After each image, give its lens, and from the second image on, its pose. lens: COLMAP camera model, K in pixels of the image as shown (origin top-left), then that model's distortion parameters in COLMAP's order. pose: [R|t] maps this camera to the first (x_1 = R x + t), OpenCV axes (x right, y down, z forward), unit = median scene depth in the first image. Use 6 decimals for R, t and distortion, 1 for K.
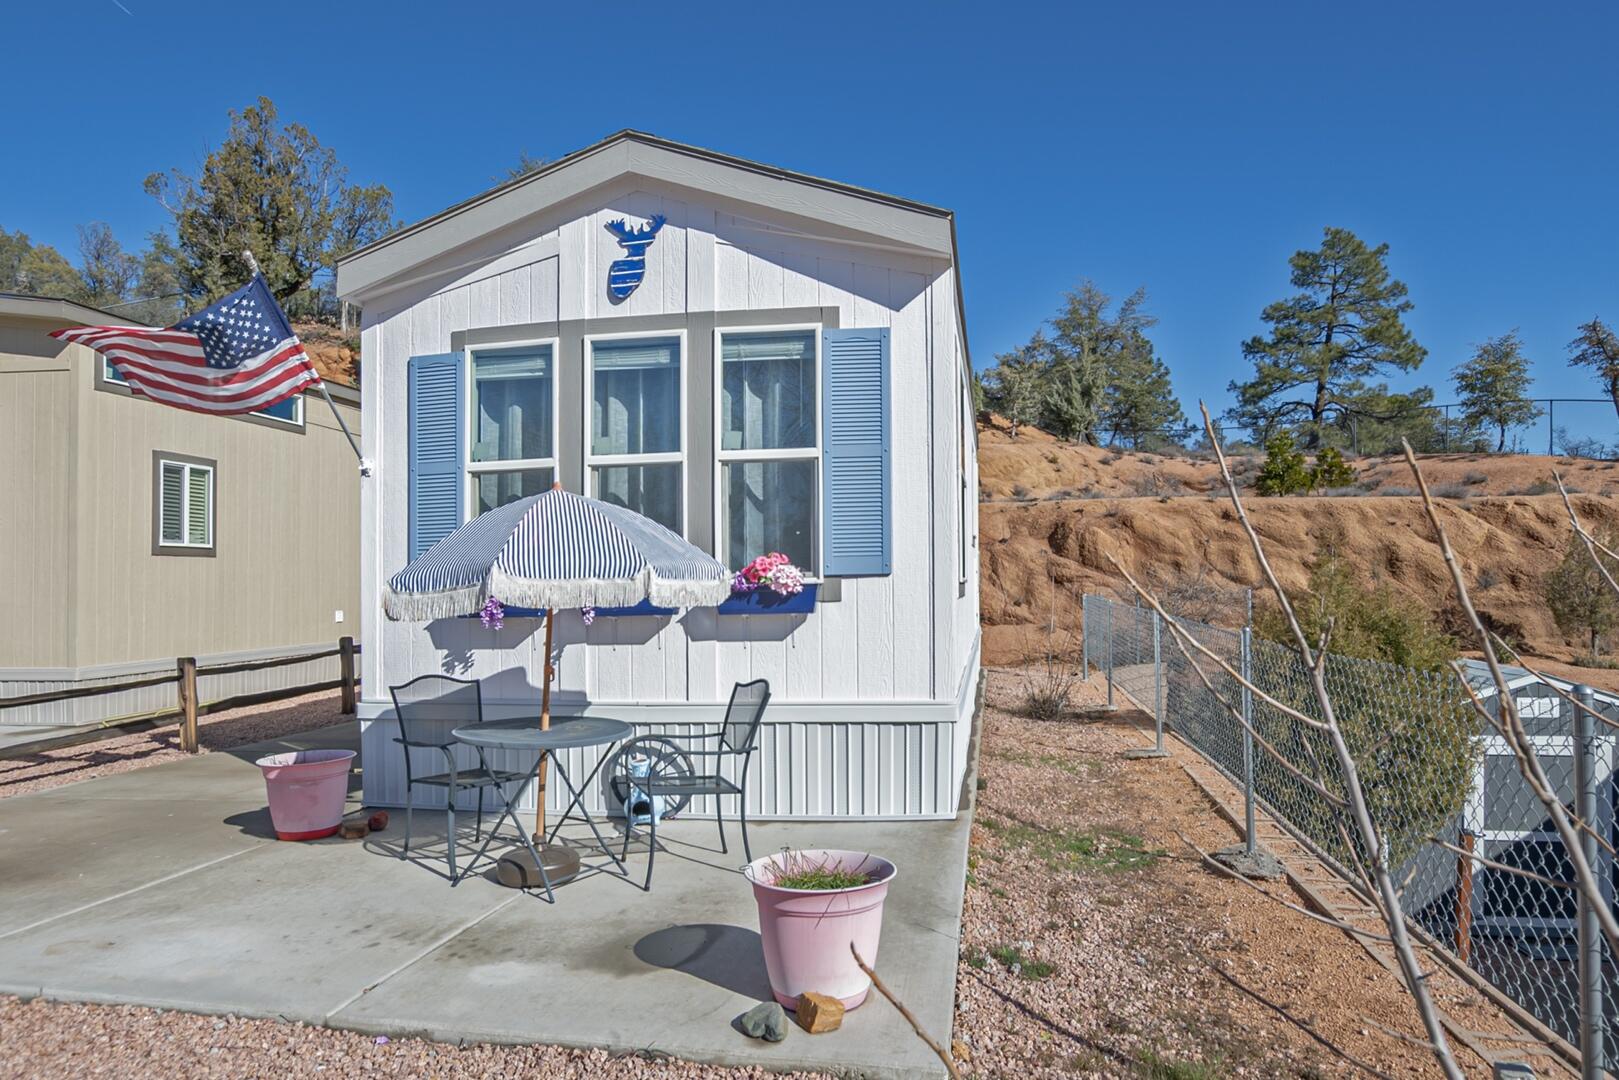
lens RADIAL K [[1052.1, 0, 808.2], [0, 1052.1, 553.9], [0, 0, 1]] dist [0.006108, 0.000910]
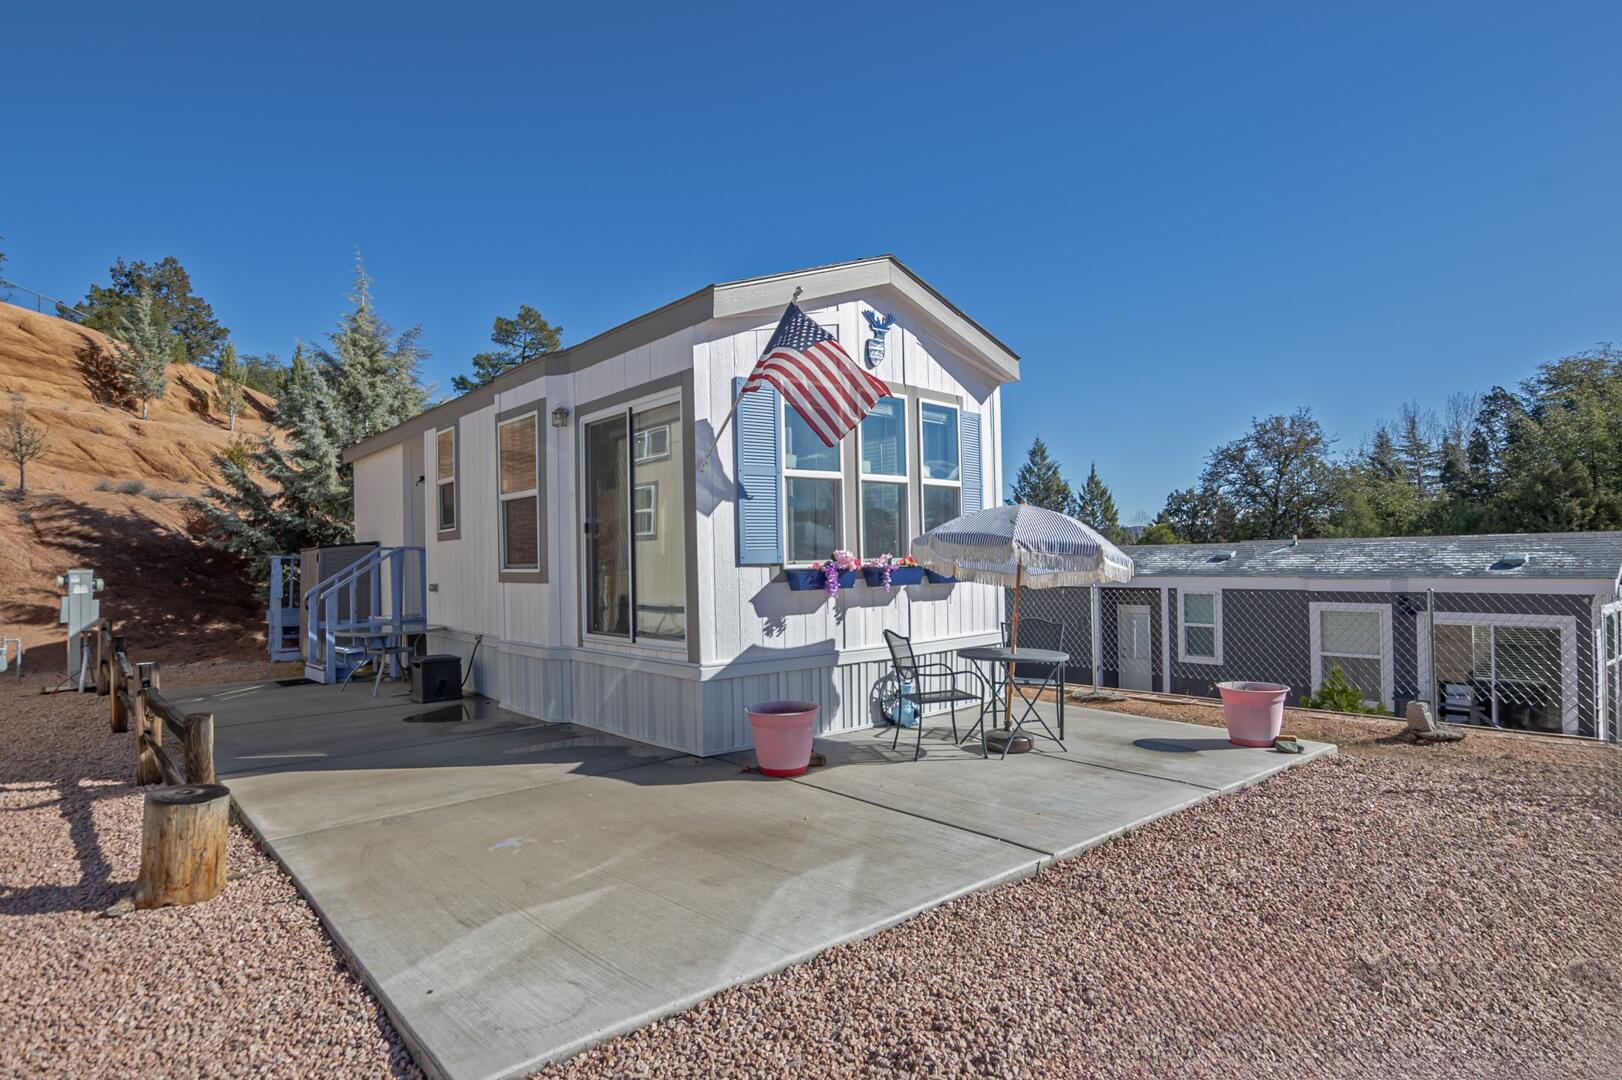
lens RADIAL K [[867.1, 0, 810.7], [0, 867.1, 540.6], [0, 0, 1]] dist [-0.001368, -0.000050]
pose [[0.626486, 0.021792, 0.779128, -1.146357], [-0.012795, 0.999762, -0.017675, 0.017588], [-0.779328, 0.001104, 0.626616, 0.323479]]
